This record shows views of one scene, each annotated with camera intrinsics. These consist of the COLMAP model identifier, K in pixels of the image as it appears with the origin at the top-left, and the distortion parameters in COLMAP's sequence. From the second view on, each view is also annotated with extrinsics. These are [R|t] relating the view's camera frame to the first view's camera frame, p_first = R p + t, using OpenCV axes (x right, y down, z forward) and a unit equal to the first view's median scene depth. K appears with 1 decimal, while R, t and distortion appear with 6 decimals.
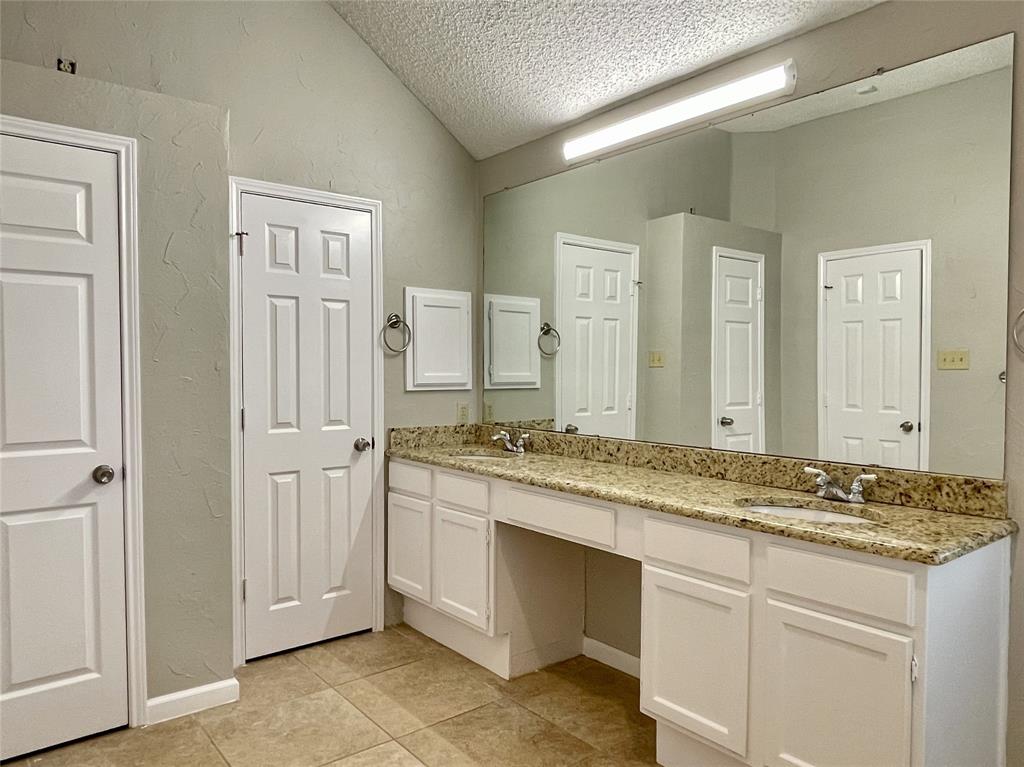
lens RADIAL K [[696.6, 0, 511.0], [0, 696.6, 385.4], [0, 0, 1]] dist [-0.000304, 0.000512]
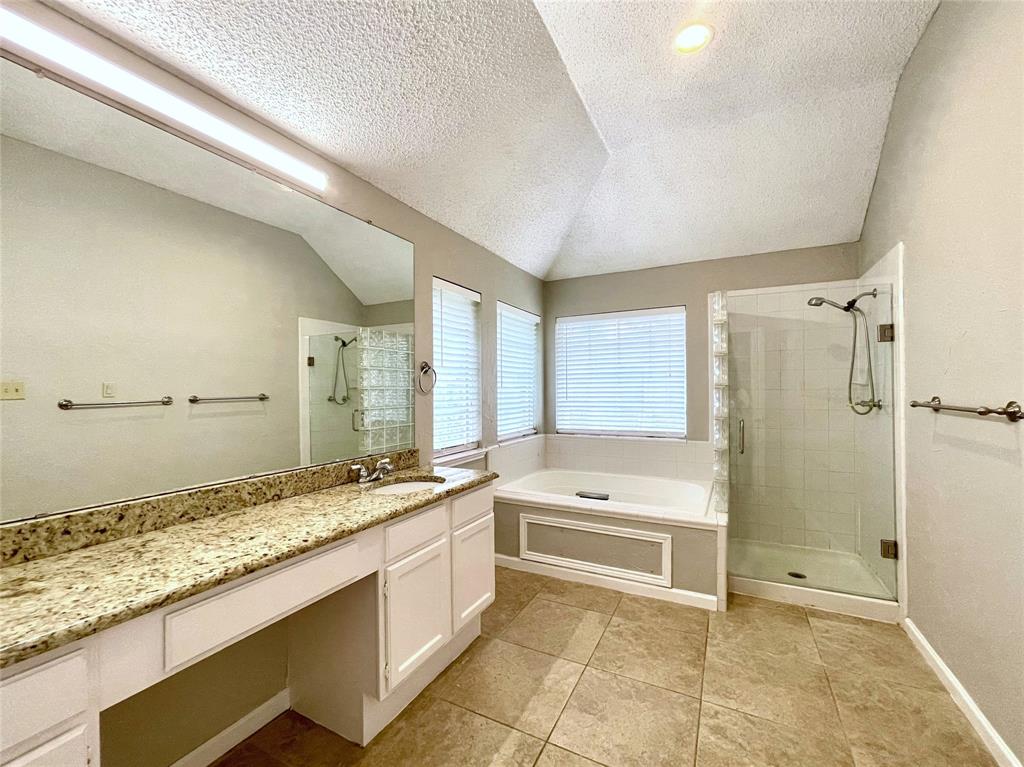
lens RADIAL K [[432.7, 0, 509.3], [0, 432.7, 383.6], [0, 0, 1]] dist [0.001453, 0.000132]
pose [[-0.399876, 0.008076, 0.916534, -0.472814], [0.023920, 0.999713, 0.001627, -0.042277], [-0.916257, 0.022575, -0.399954, 0.924130]]
